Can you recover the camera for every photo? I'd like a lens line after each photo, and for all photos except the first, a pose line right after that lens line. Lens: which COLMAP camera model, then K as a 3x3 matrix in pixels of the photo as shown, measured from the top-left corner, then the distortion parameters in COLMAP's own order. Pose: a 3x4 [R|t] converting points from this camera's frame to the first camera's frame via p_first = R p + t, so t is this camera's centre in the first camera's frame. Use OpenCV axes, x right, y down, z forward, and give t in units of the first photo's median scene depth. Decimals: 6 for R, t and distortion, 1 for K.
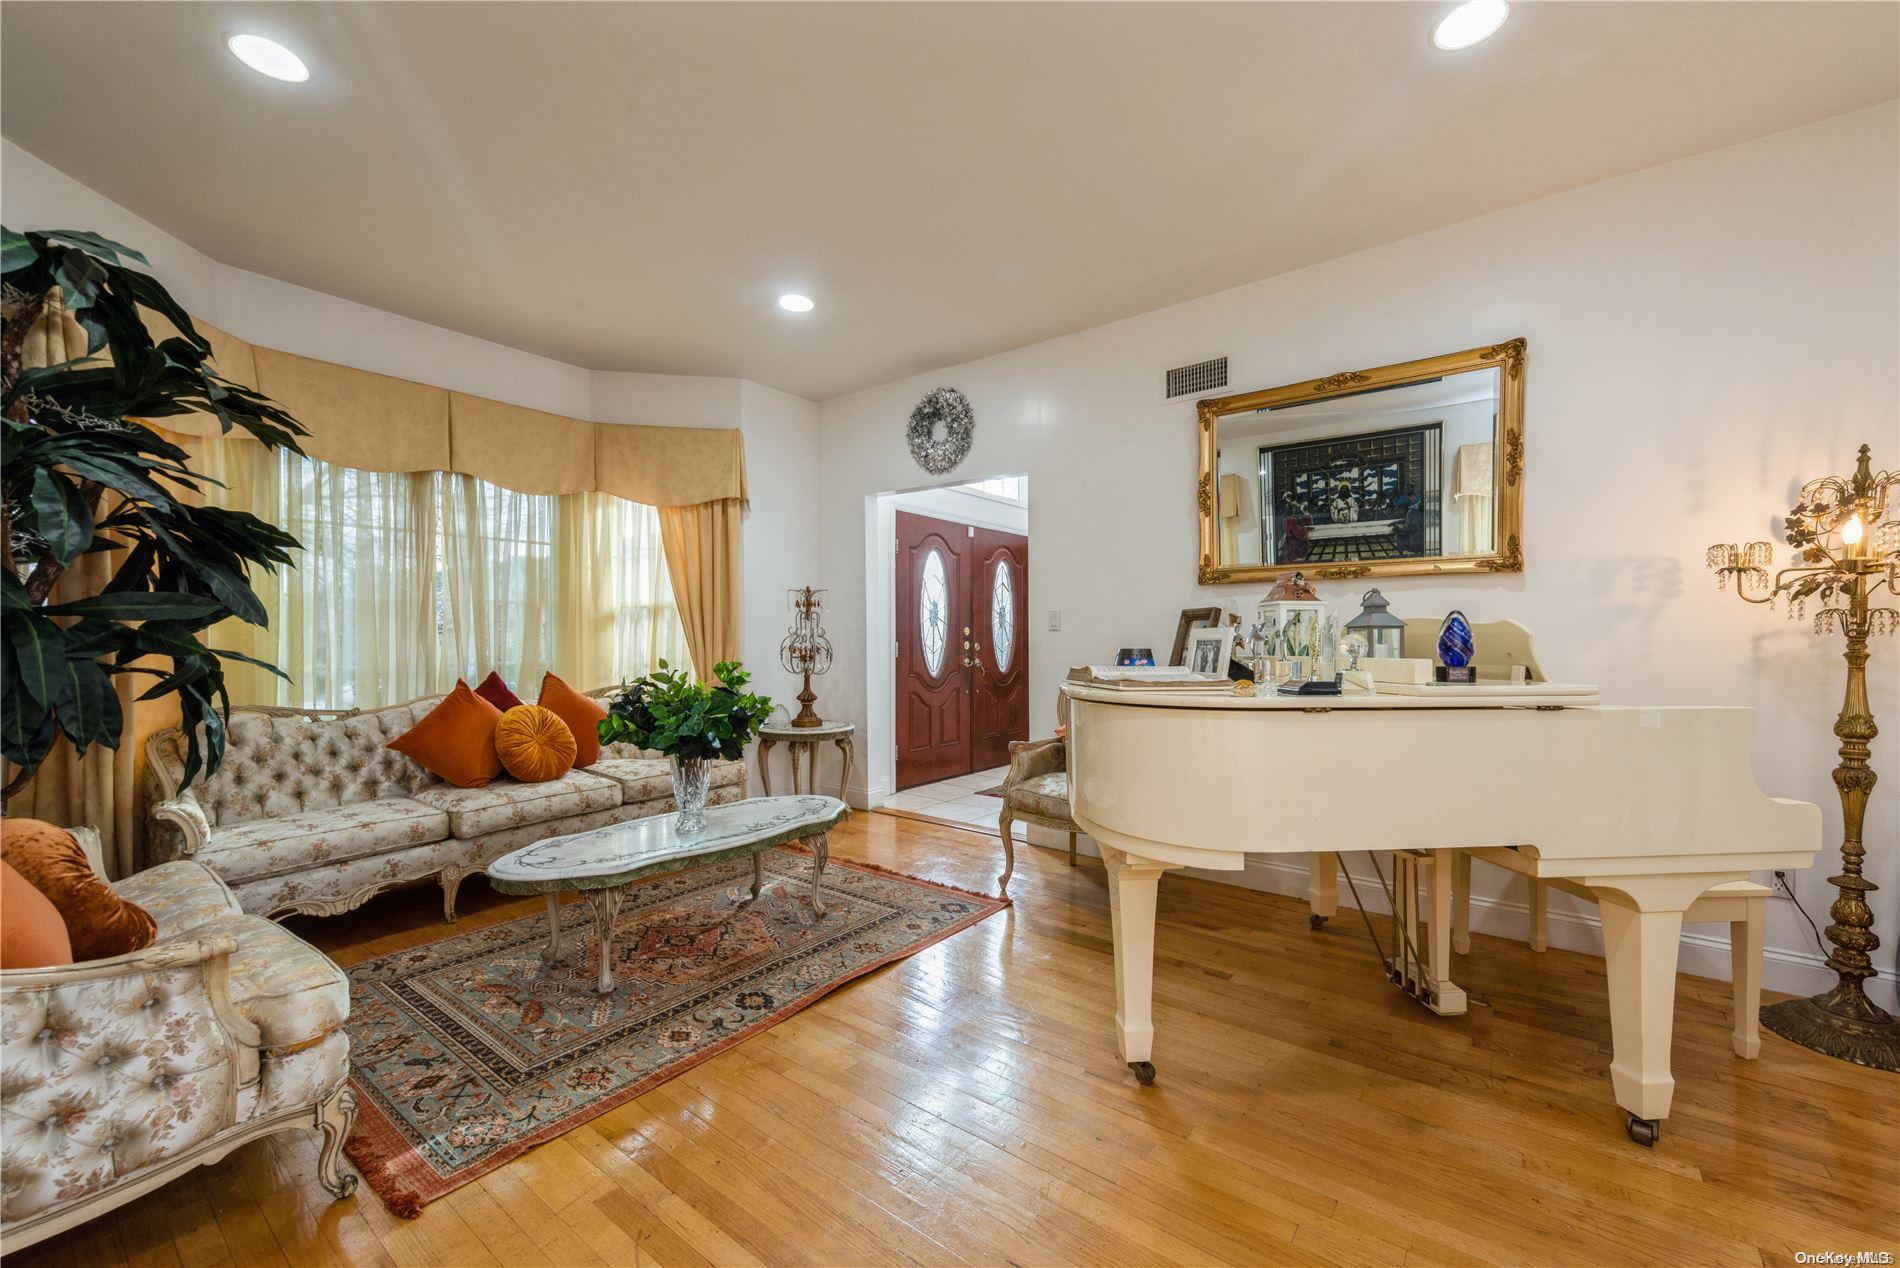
lens RADIAL K [[742.8, 0, 936.7], [0, 742.8, 639.0], [0, 0, 1]] dist [0.003050, -0.000688]
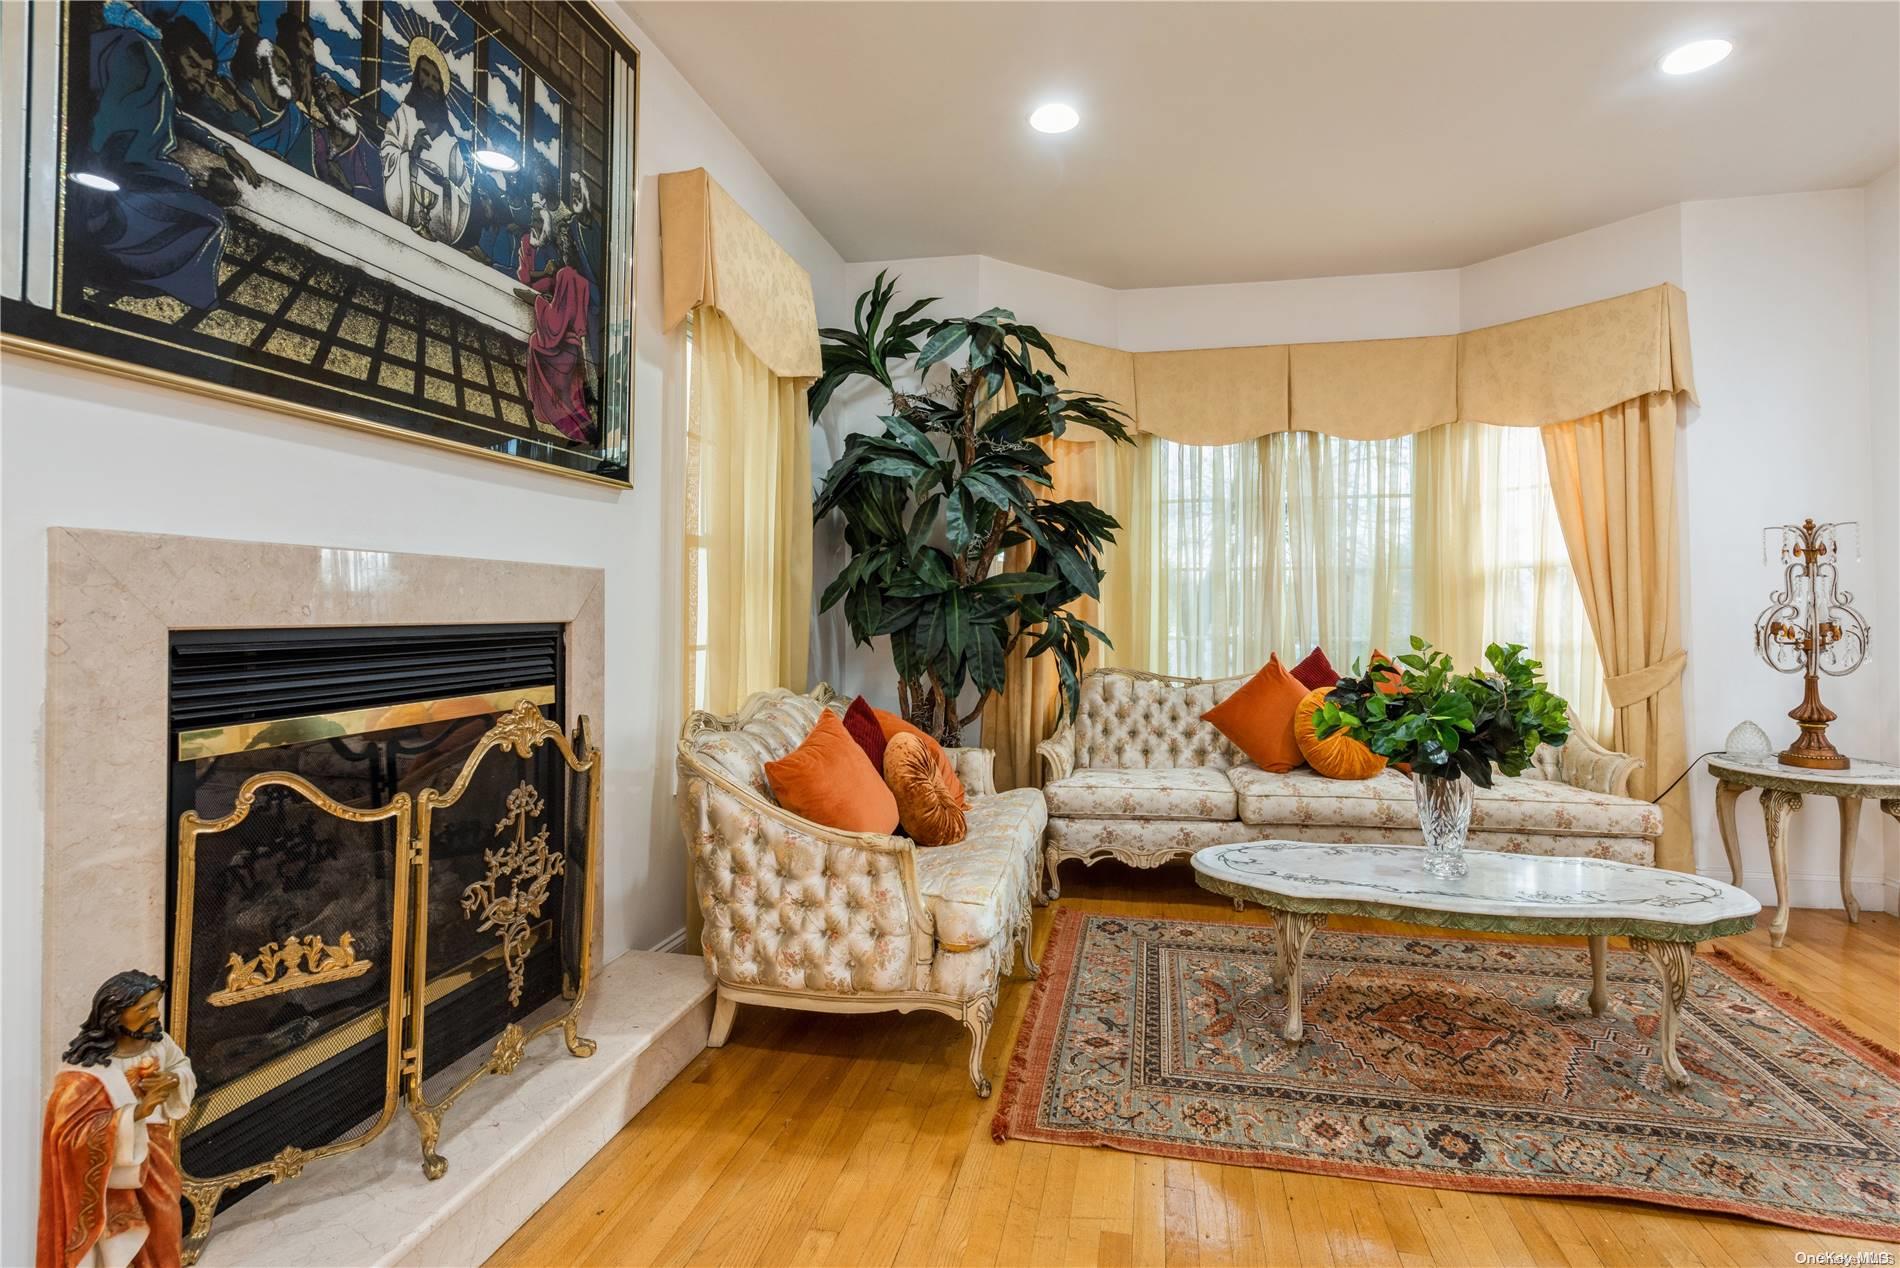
lens RADIAL K [[919.8, 0, 995.9], [0, 919.8, 587.7], [0, 0, 1]] dist [0.001351, -0.002596]
pose [[0.451422, -0.020865, -0.892067, 0.279059], [-0.002756, 0.999689, -0.024777, 0.001682], [0.892306, 0.013644, 0.451224, 0.208937]]
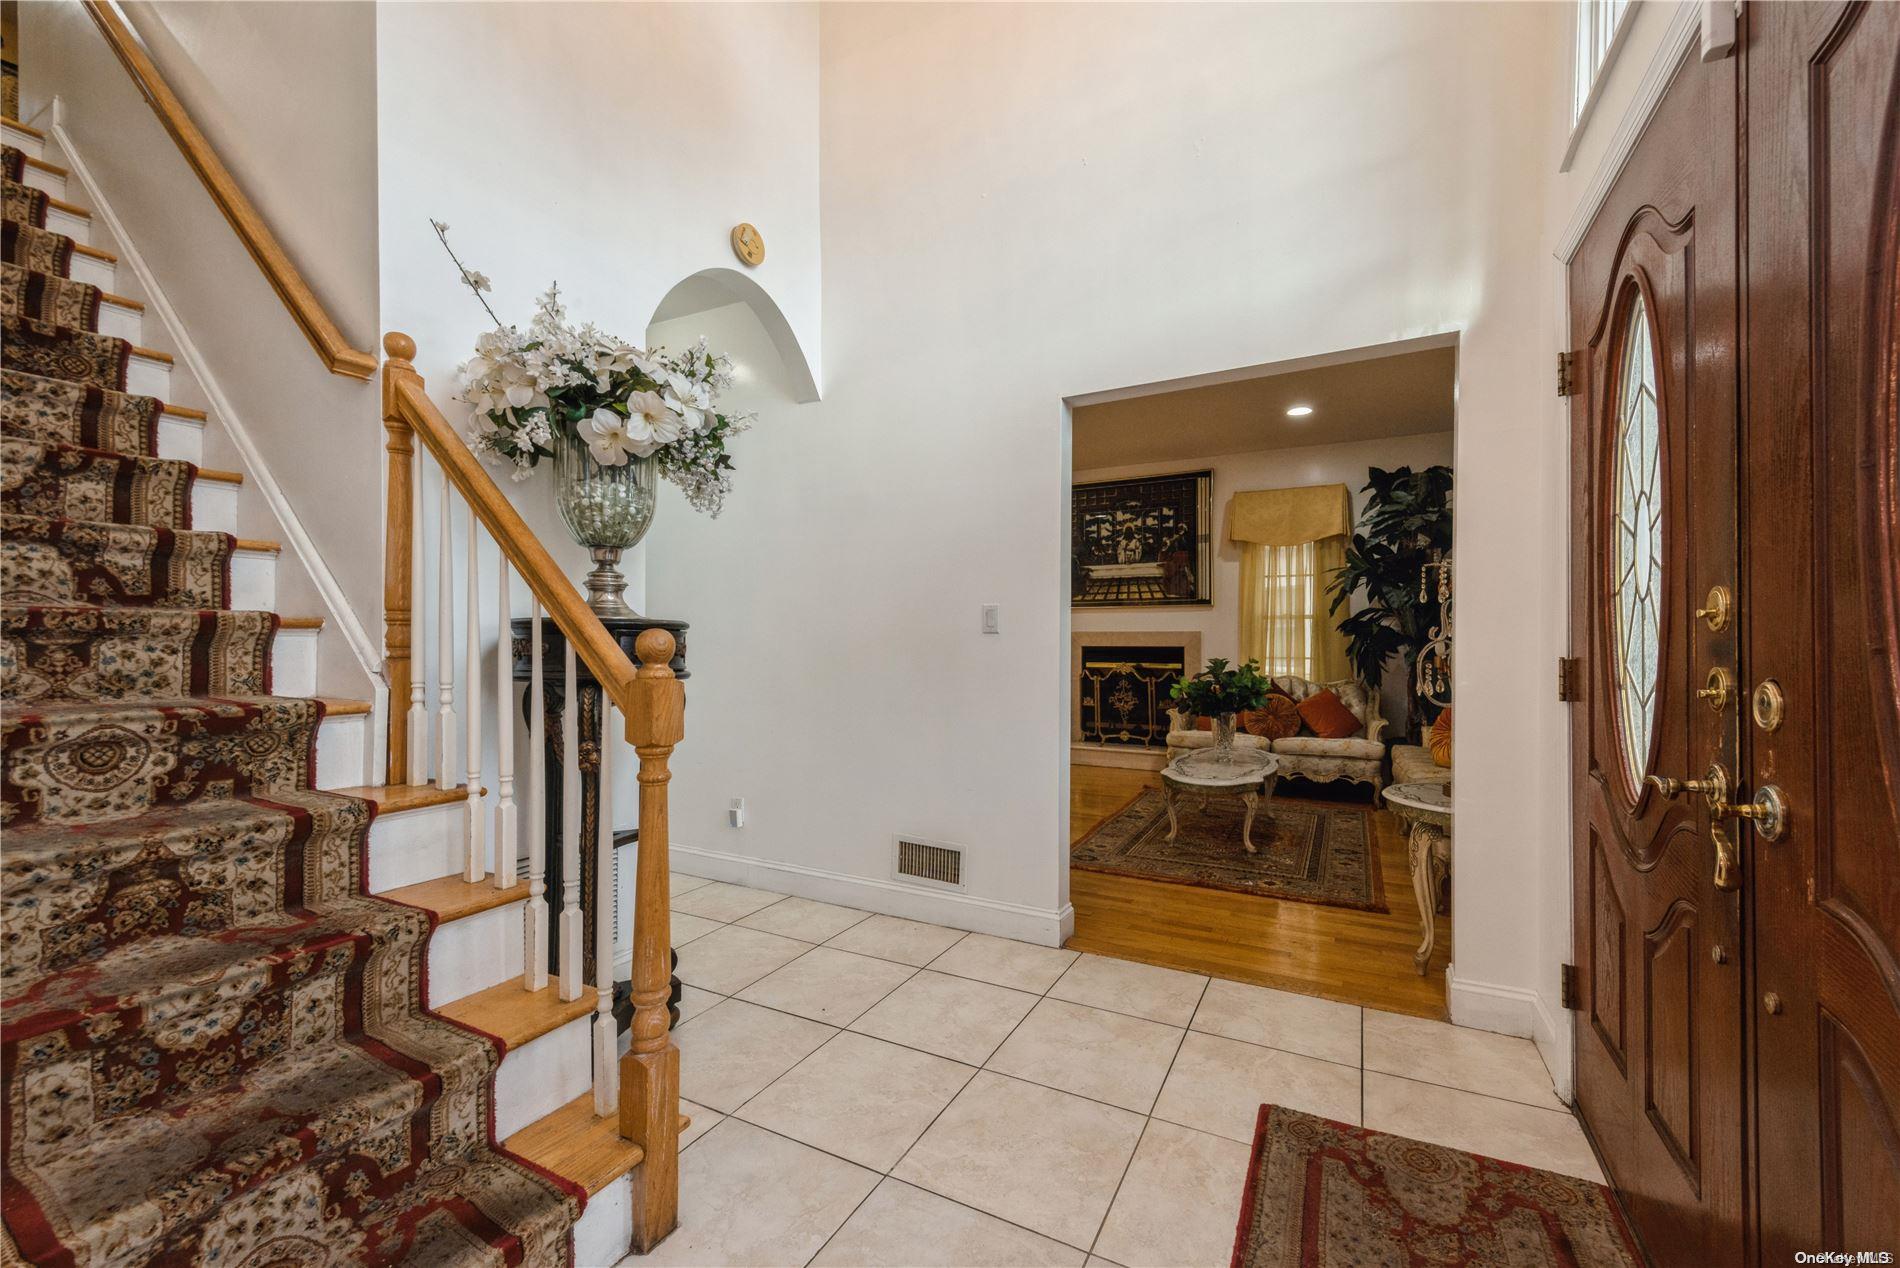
lens RADIAL K [[782.4, 0, 963.7], [0, 782.4, 628.7], [0, 0, 1]] dist [0.016330, -0.004543]
pose [[-0.985361, -0.005767, -0.170384, 0.451831], [-0.002935, 0.999853, -0.016871, -0.000130], [0.170457, -0.016124, -0.985233, 2.001338]]
